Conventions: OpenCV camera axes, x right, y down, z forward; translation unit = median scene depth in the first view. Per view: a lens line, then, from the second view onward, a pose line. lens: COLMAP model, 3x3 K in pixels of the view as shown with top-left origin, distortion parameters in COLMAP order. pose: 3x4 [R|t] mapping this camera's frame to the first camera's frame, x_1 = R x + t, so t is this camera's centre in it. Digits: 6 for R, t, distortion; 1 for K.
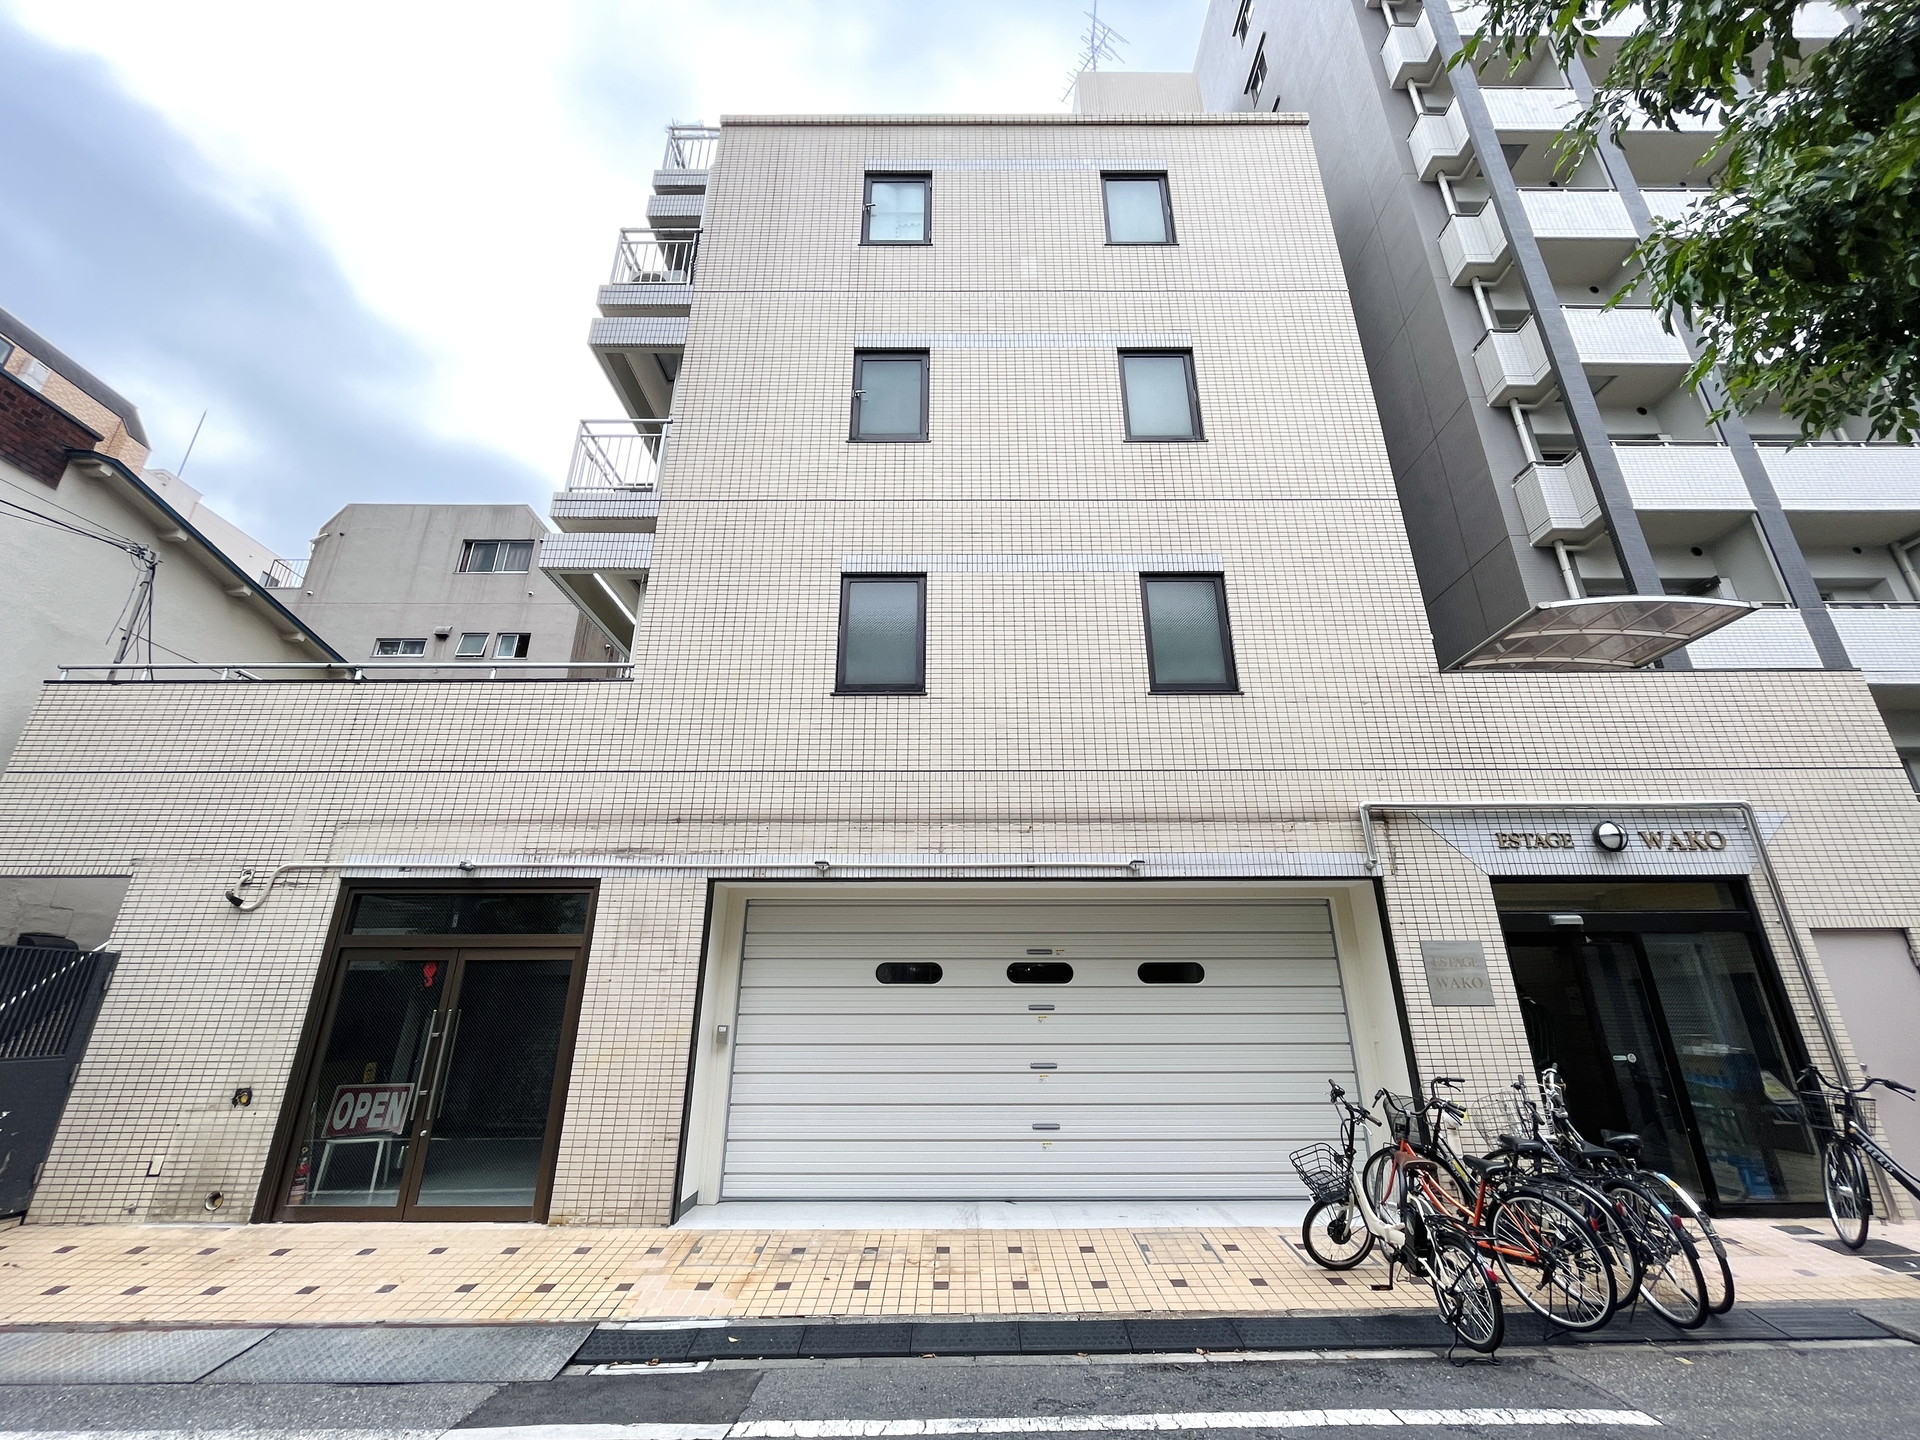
lens RADIAL K [[787.4, 0, 961.7], [0, 787.4, 722.3], [0, 0, 1]] dist [-0.002107, -0.000264]
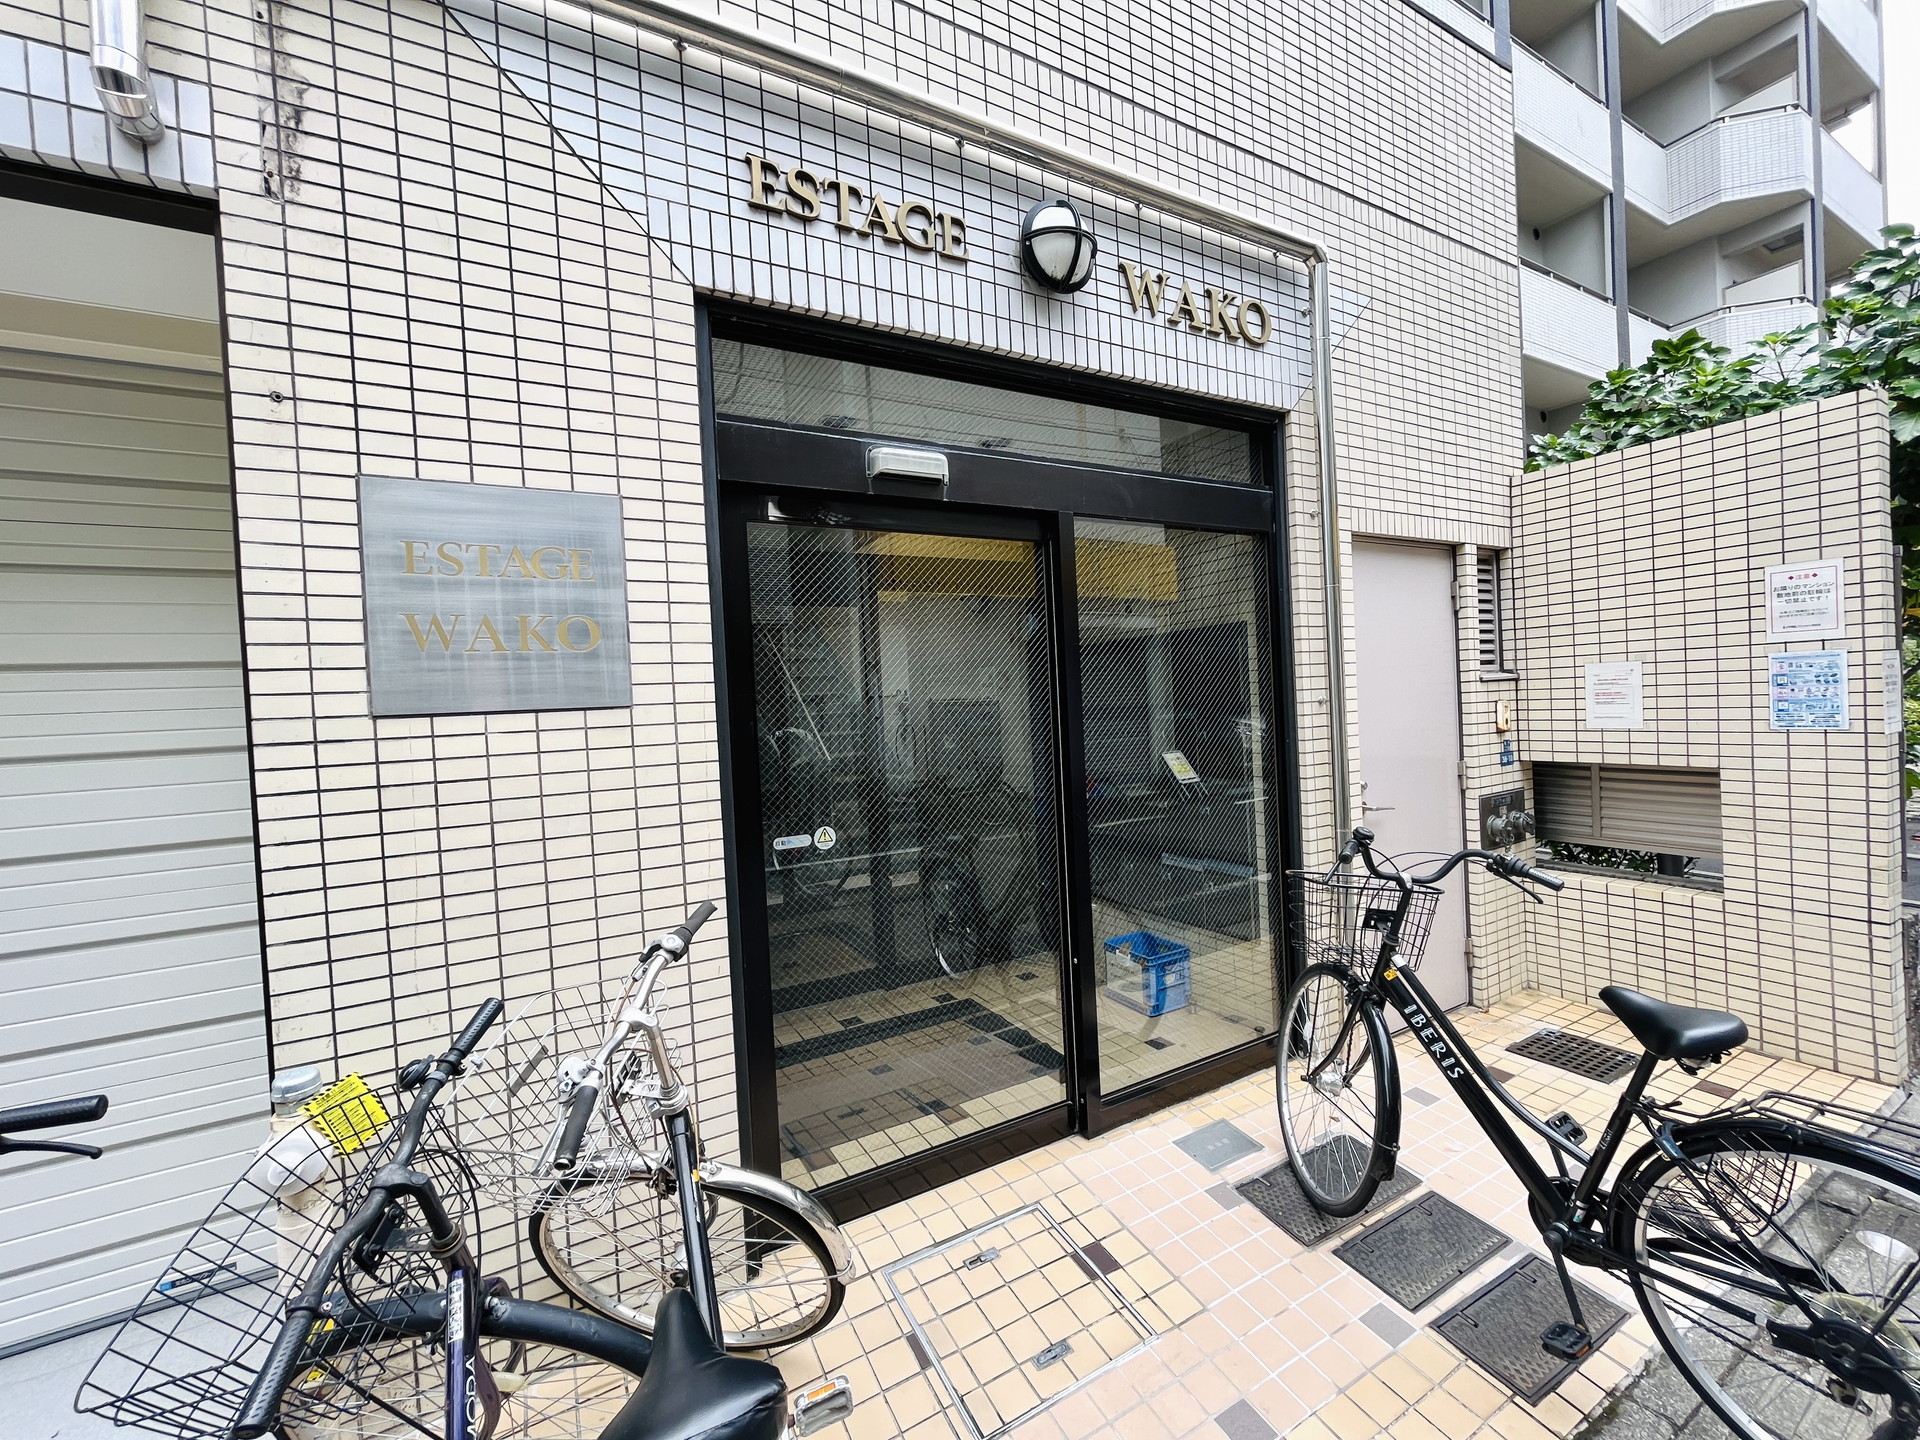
lens RADIAL K [[787.4, 0, 965.5], [0, 787.4, 718.1], [0, 0, 1]] dist [-0.002107, -0.000264]
pose [[0.870652, -0.049722, 0.489380, 0.598409], [-0.127777, 0.937866, 0.322616, 0.234734], [-0.475014, -0.343418, 0.810201, 0.650195]]
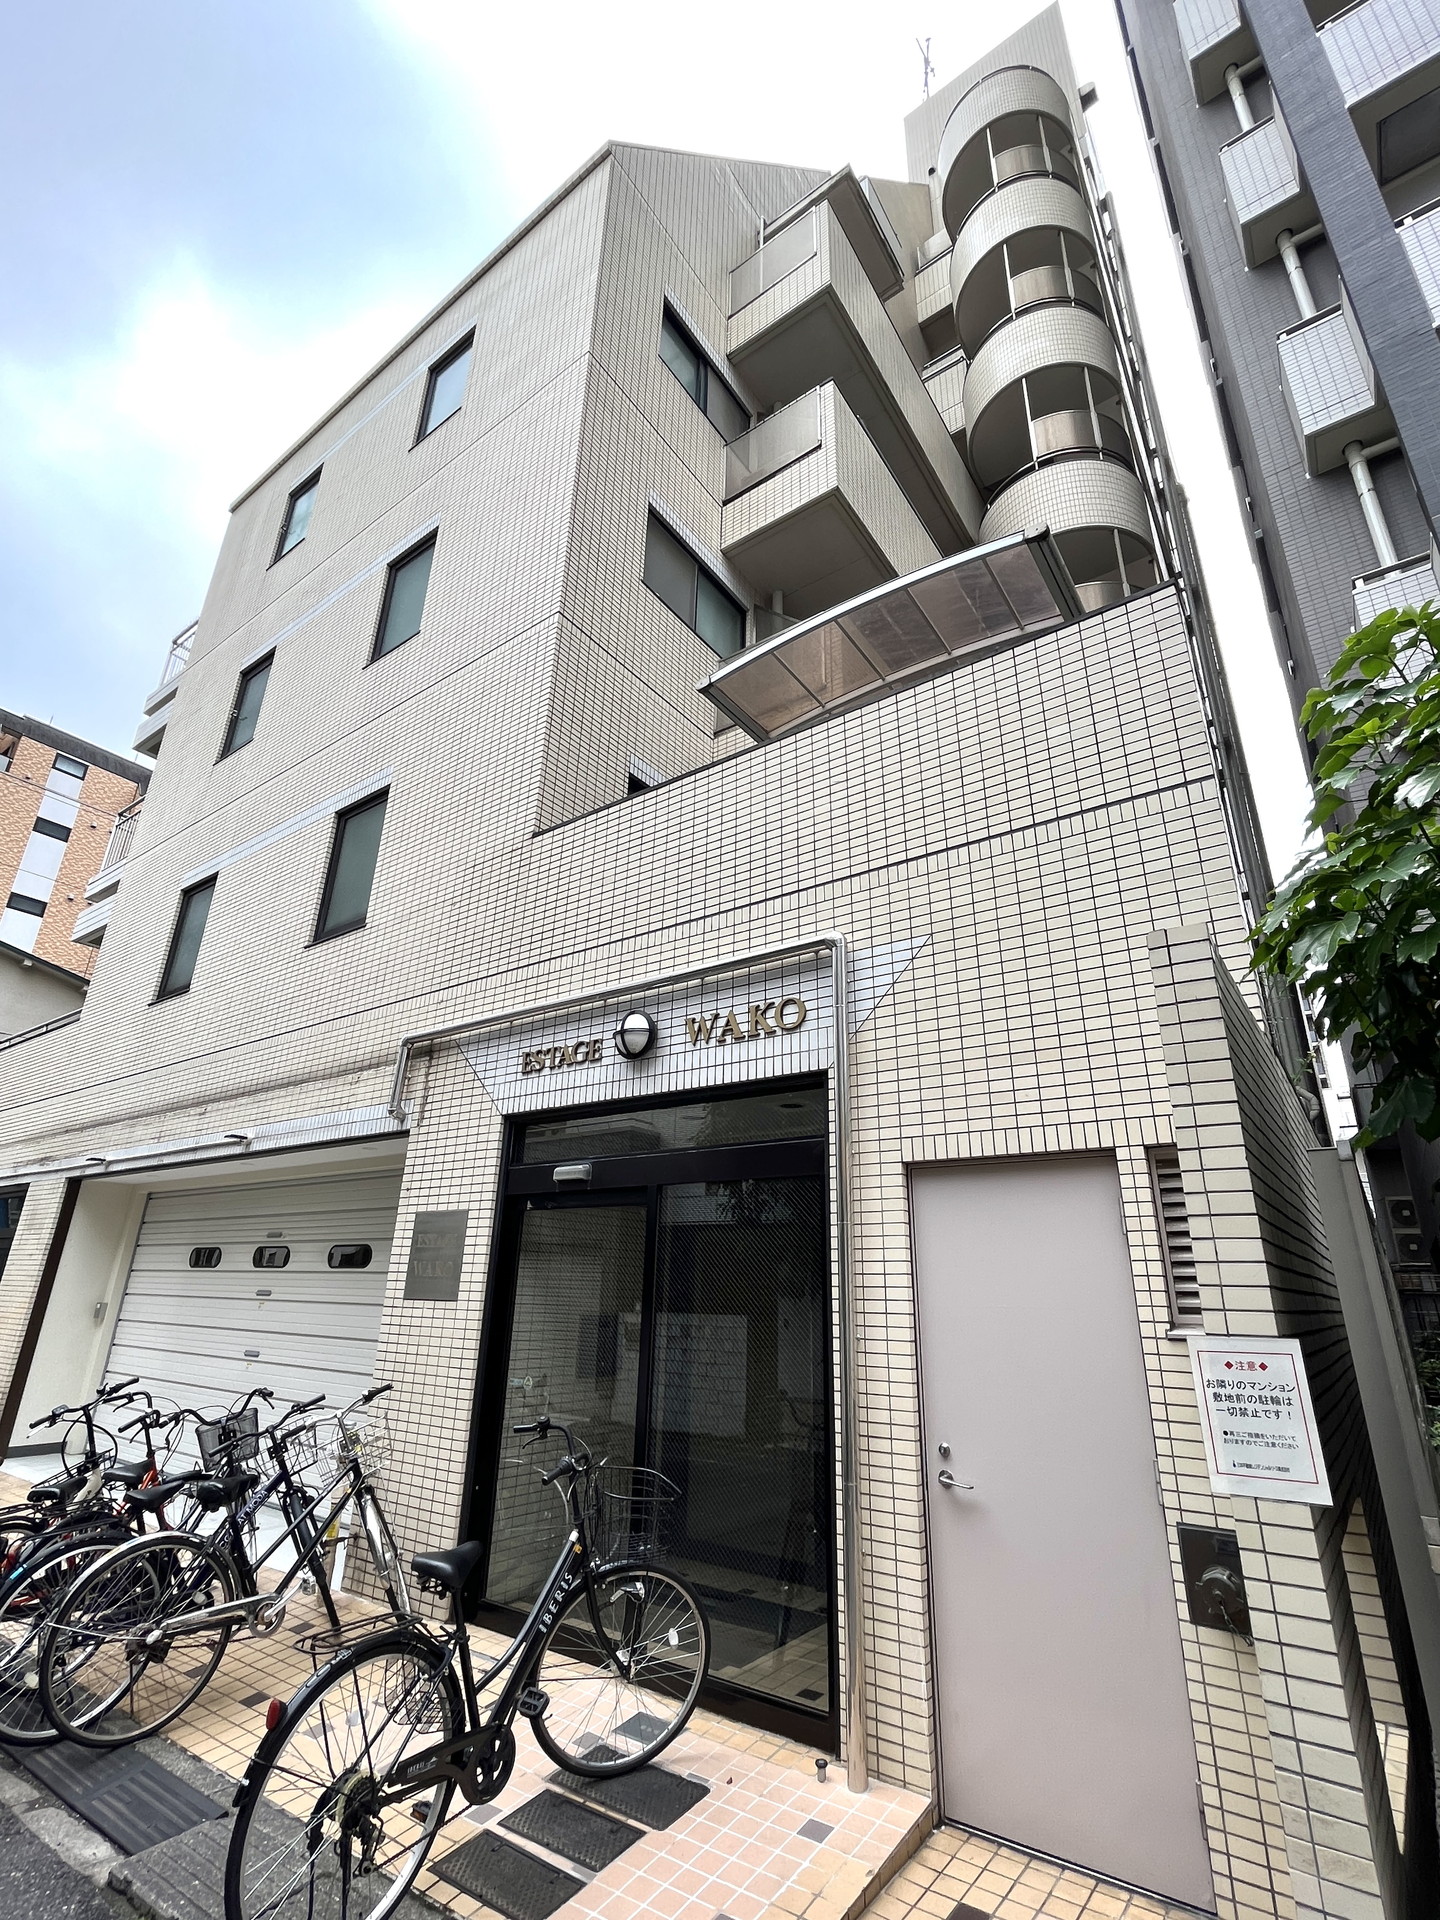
lens RADIAL K [[887.0, 0, 724.4], [0, 887.0, 967.0], [0, 0, 1]] dist [-0.004619, -0.000194]
pose [[0.810850, -0.186291, -0.554814, 1.275841], [0.177297, 0.981630, -0.070487, 0.153692], [0.557753, -0.041213, 0.828983, 0.454629]]
